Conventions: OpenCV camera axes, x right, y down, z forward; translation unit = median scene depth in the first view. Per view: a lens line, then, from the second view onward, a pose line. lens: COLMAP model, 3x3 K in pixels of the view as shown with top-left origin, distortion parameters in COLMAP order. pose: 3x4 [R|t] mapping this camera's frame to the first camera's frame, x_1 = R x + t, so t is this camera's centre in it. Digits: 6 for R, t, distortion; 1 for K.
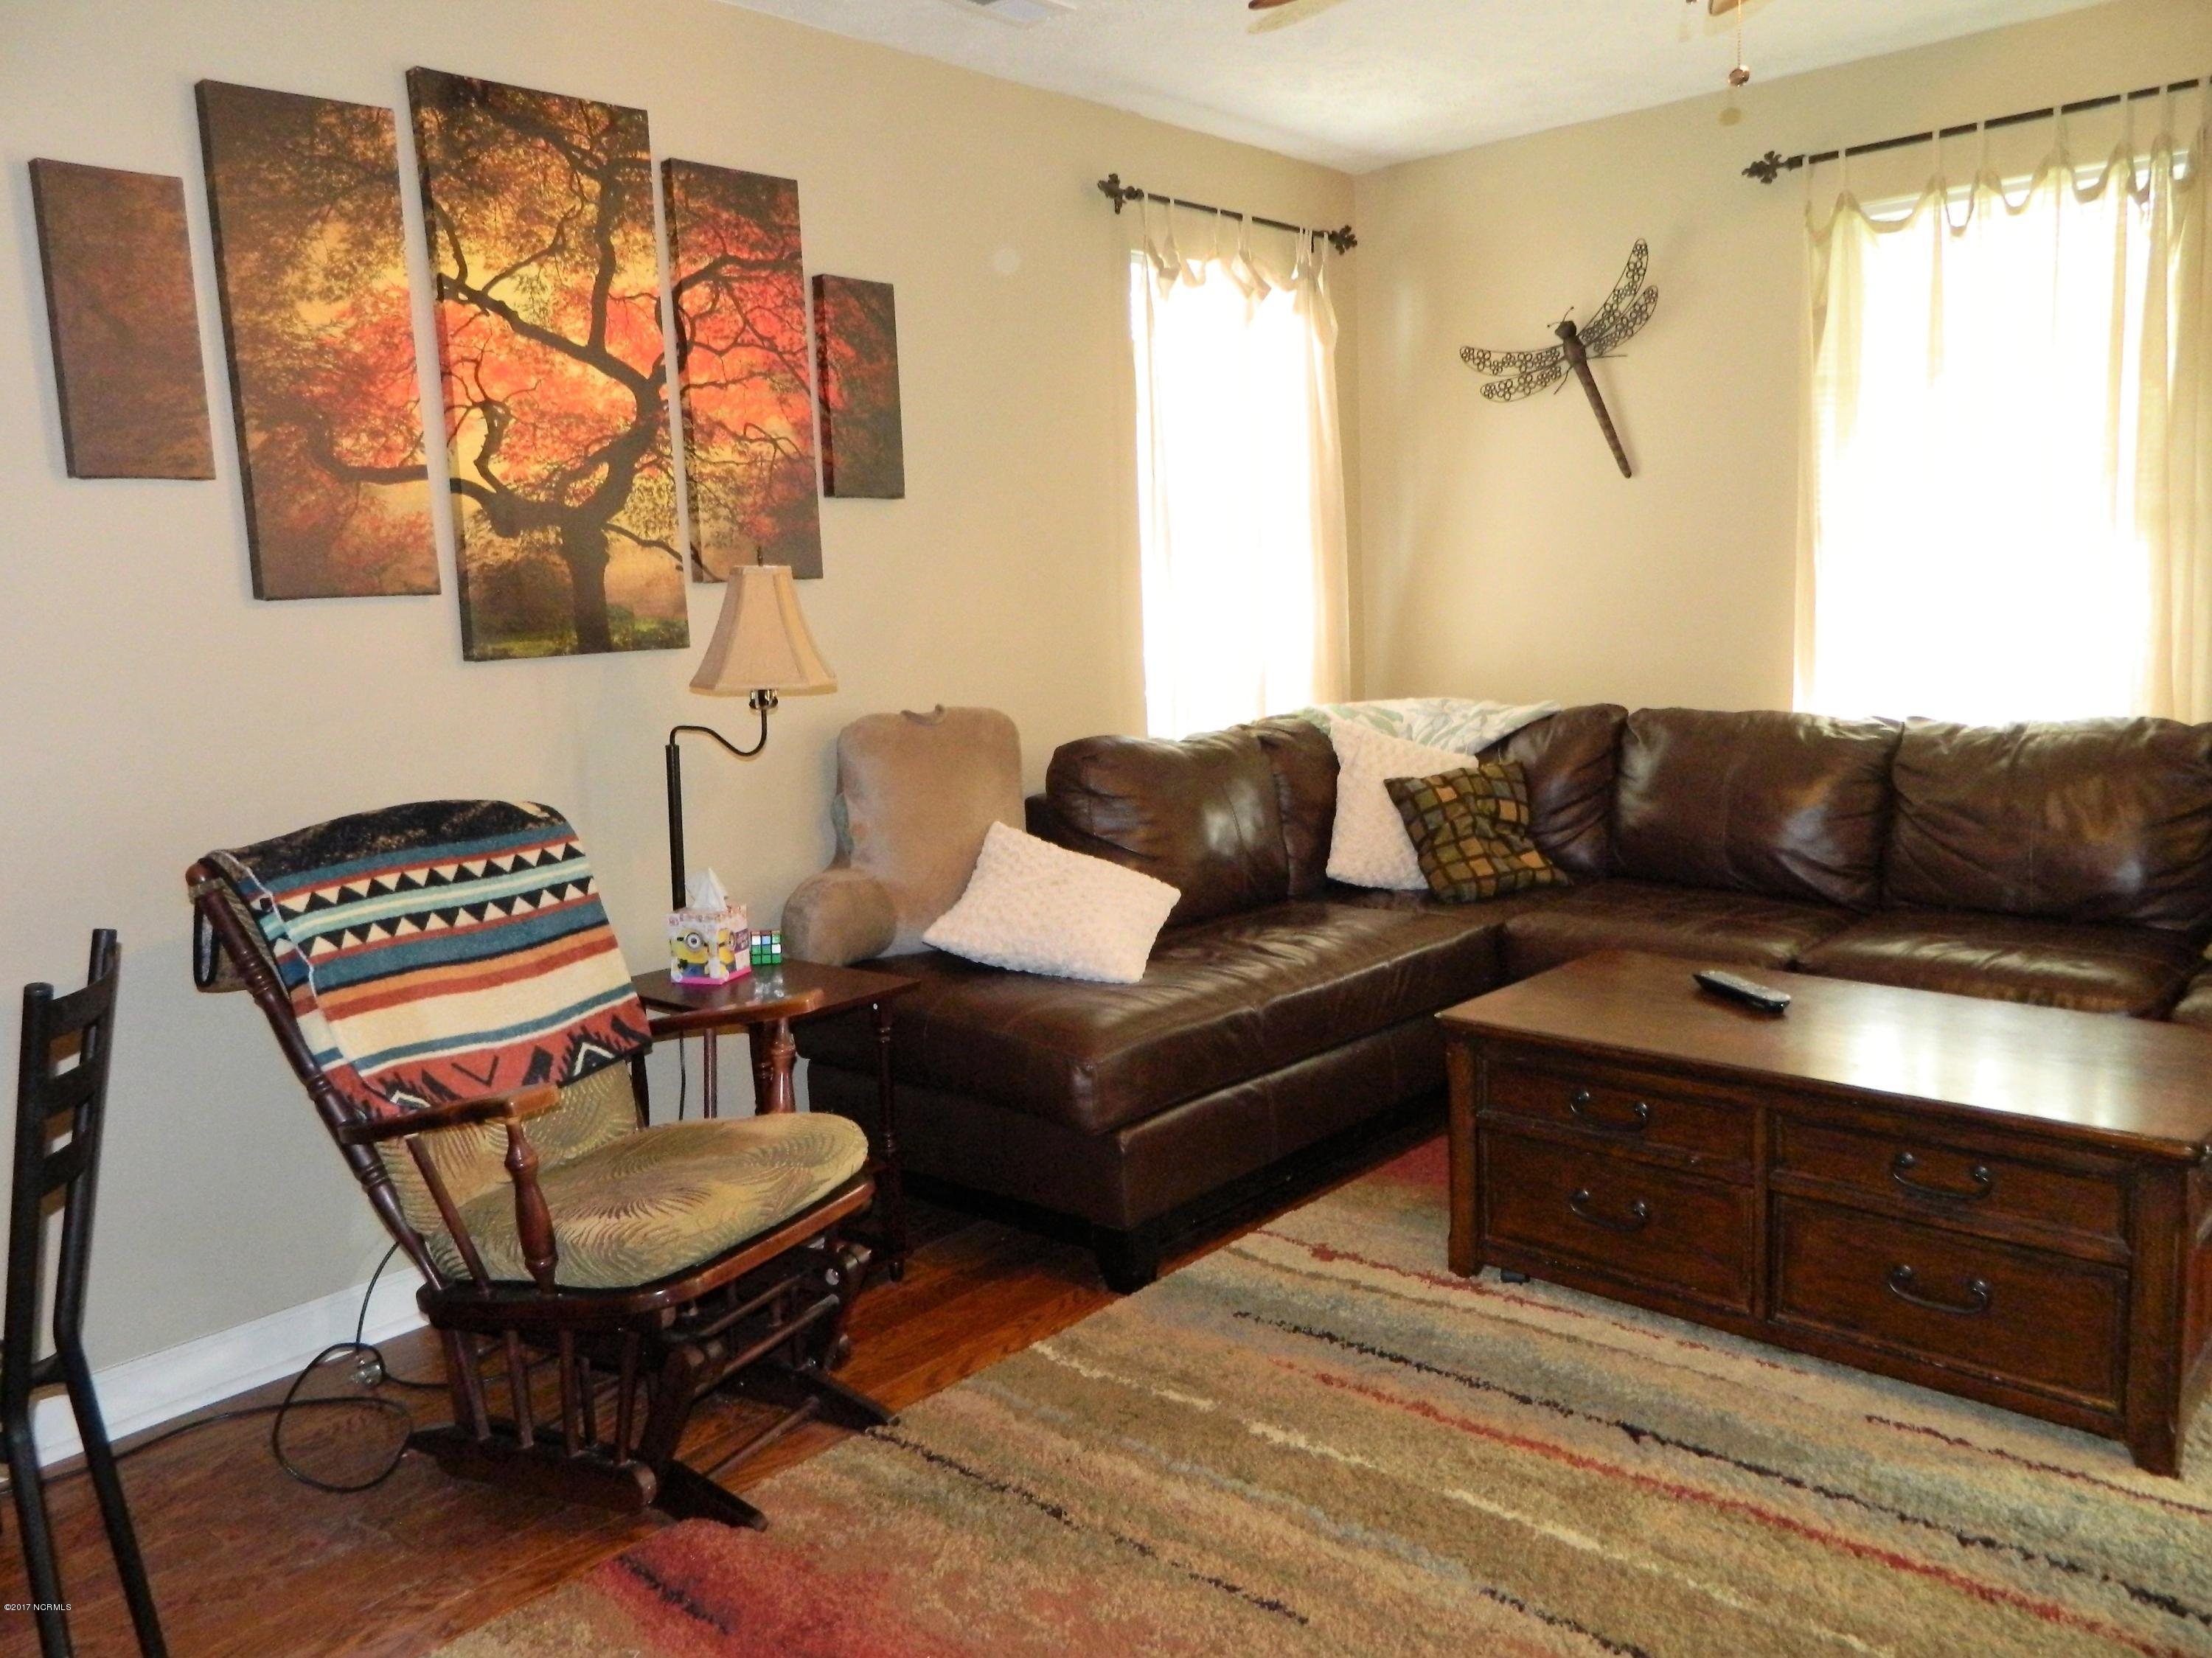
lens RADIAL K [[1661.6, 0, 1131.4], [0, 1661.6, 824.5], [0, 0, 1]] dist [0.007811, -0.011169]
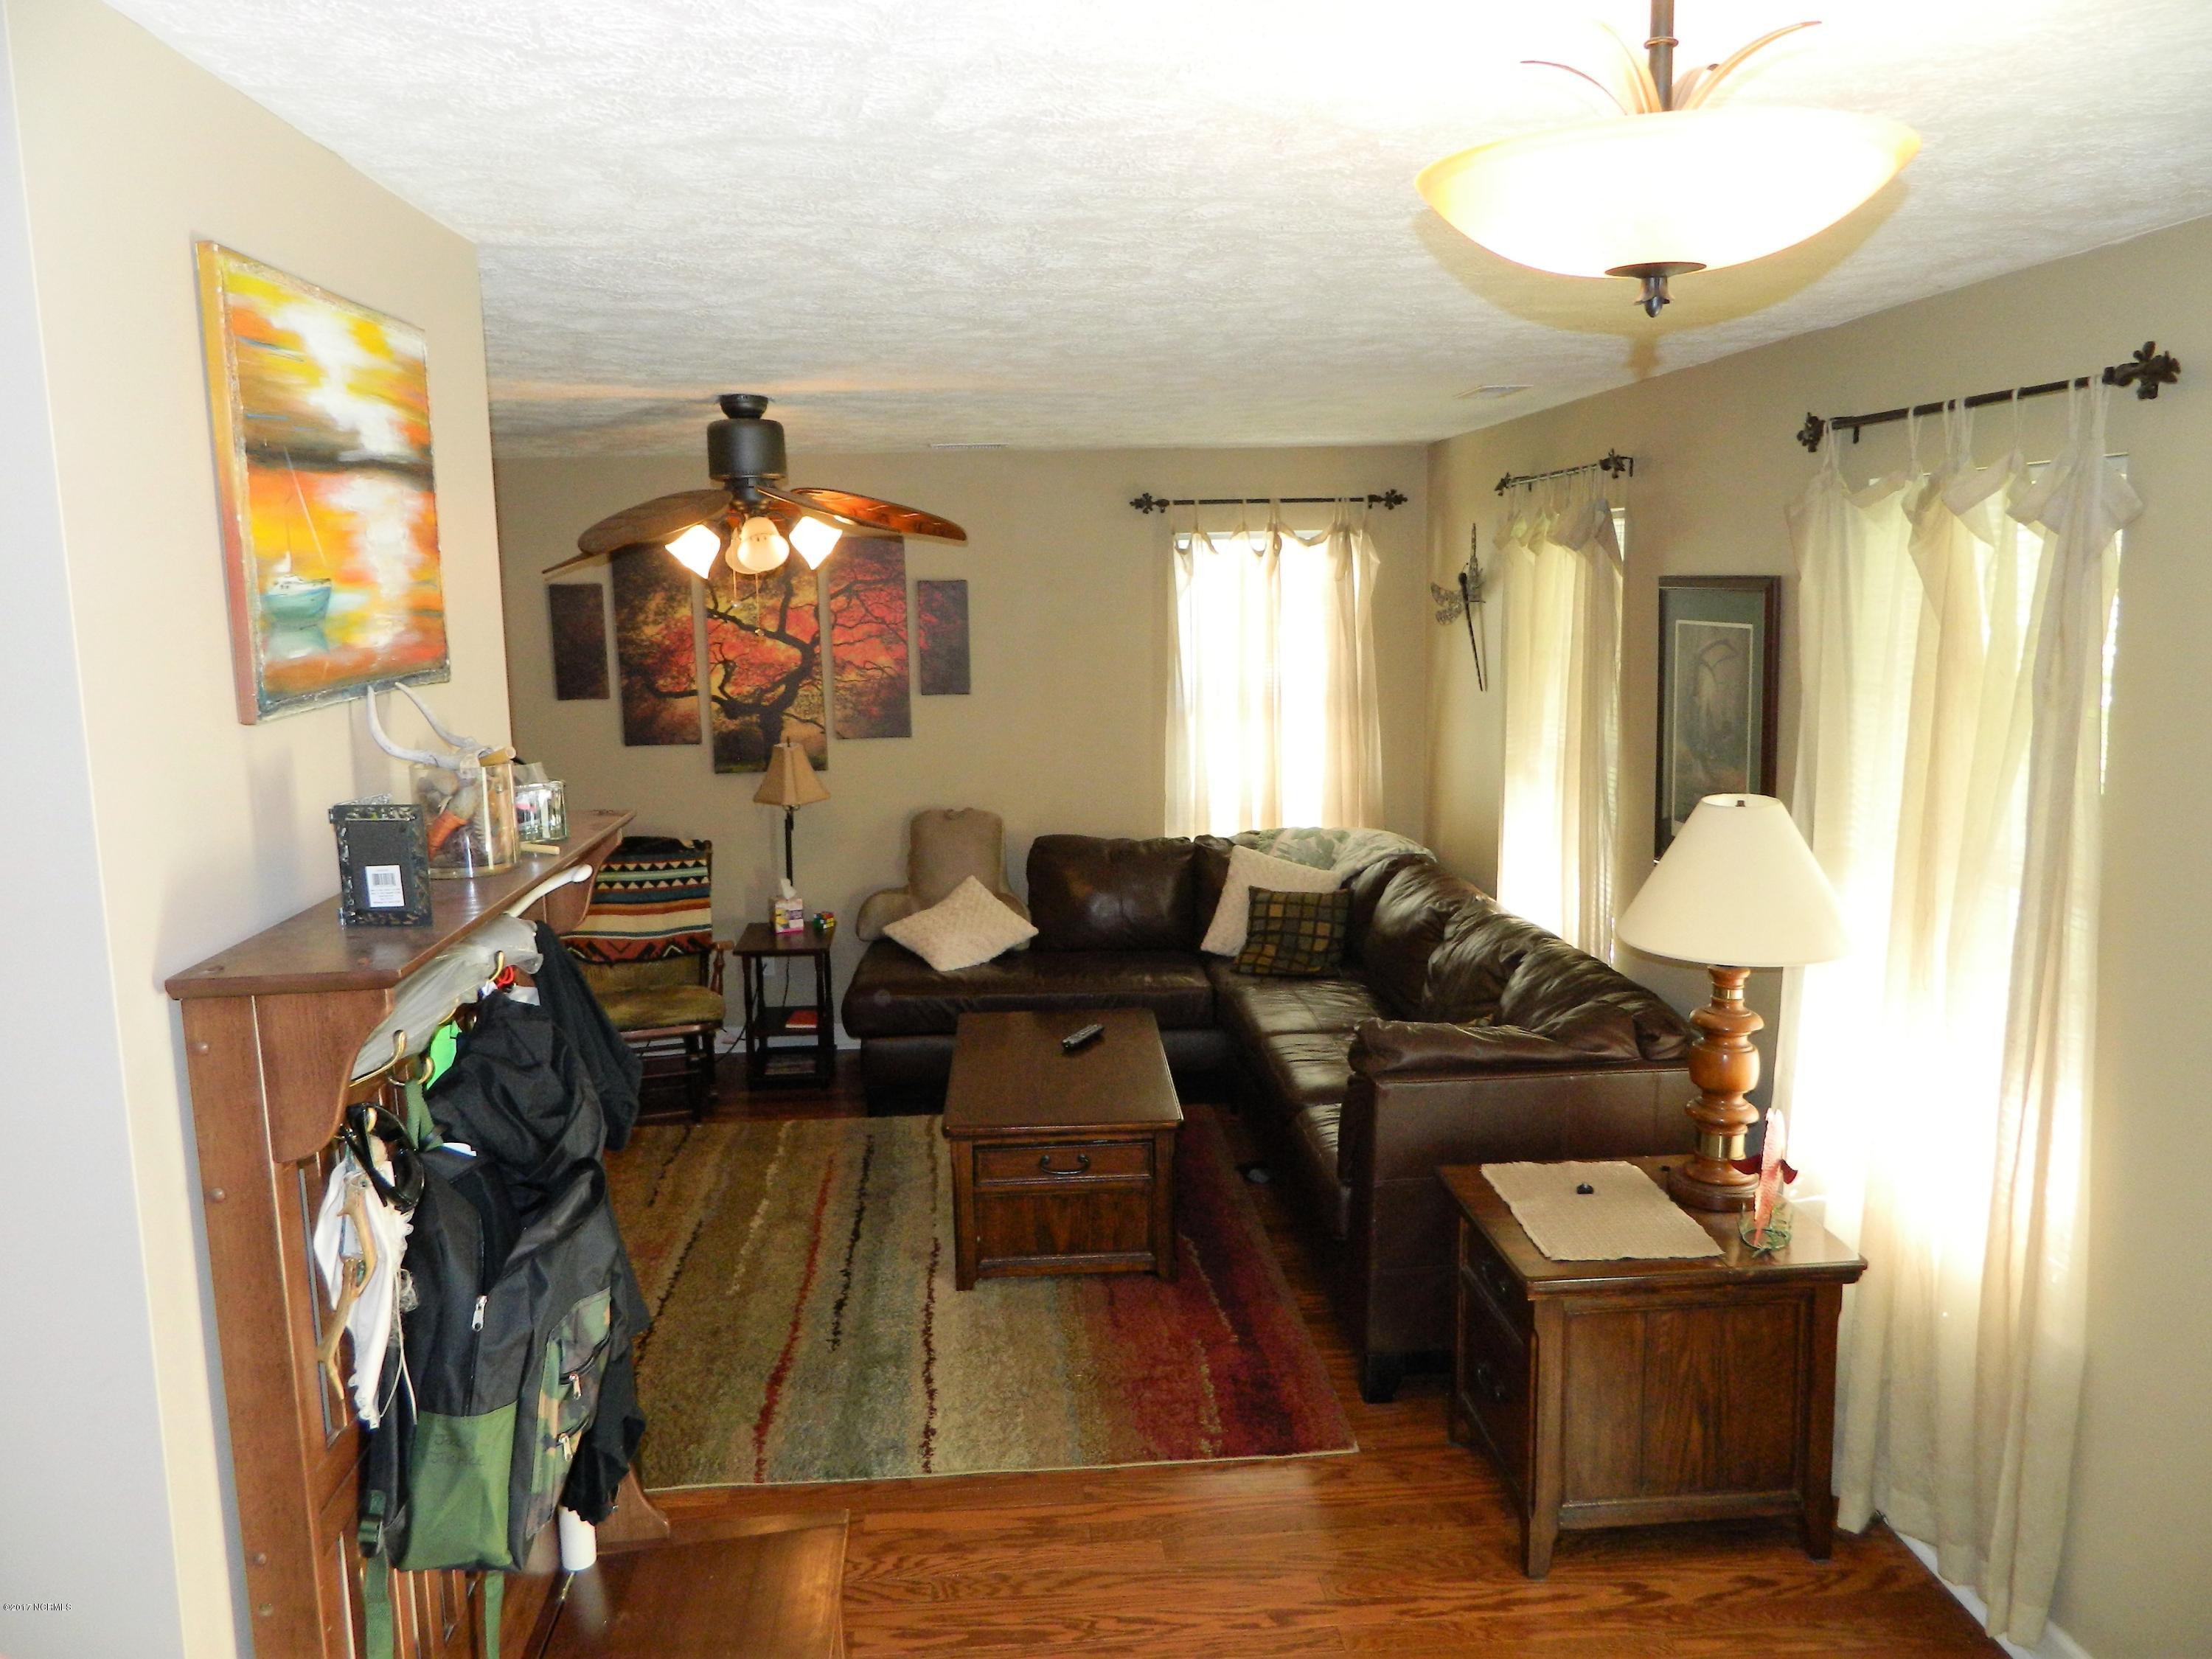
lens RADIAL K [[1661.7, 0, 1133.6], [0, 1661.7, 827.9], [0, 0, 1]] dist [0.007811, -0.011169]
pose [[0.729091, 0.138812, -0.670192, 1.525100], [-0.114386, 0.990158, 0.080646, -0.267802], [0.674791, 0.017862, 0.737793, -0.281924]]
